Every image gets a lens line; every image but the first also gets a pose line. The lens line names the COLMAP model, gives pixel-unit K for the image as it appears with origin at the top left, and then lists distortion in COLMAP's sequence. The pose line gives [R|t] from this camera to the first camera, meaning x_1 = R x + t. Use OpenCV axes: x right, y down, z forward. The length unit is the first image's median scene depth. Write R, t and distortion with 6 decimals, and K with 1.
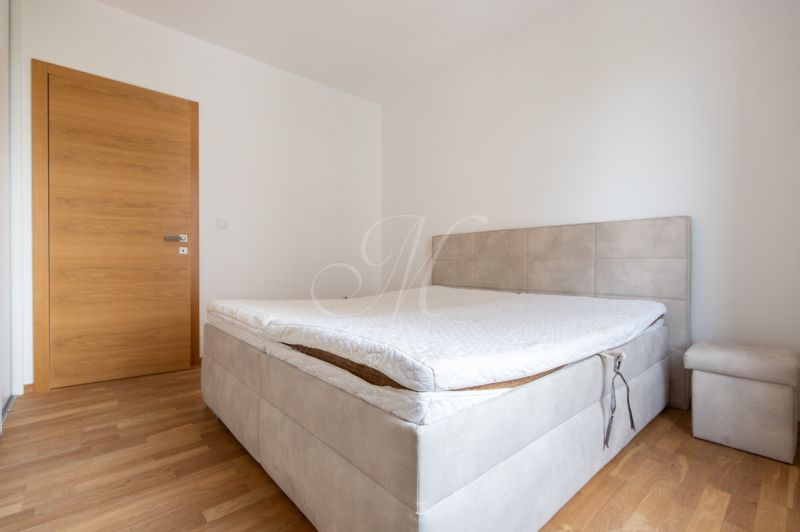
lens RADIAL K [[370.3, 0, 398.9], [0, 370.3, 250.0], [0, 0, 1]] dist [0.000907, -0.000226]
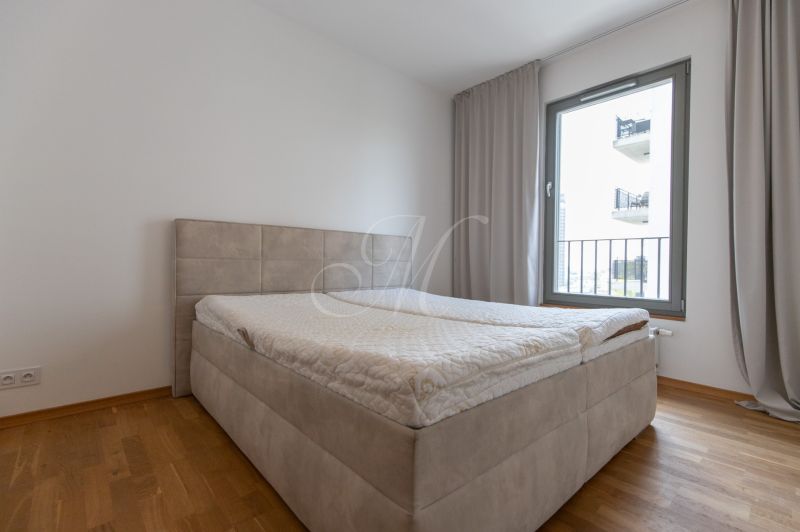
lens RADIAL K [[364.5, 0, 401.6], [0, 364.5, 252.6], [0, 0, 1]] dist [-0.037430, -0.000056]
pose [[-0.024375, 0.032508, 0.999174, -0.694705], [-0.045091, 0.998418, -0.033583, 0.030734], [-0.998685, -0.045873, -0.022870, 0.826034]]
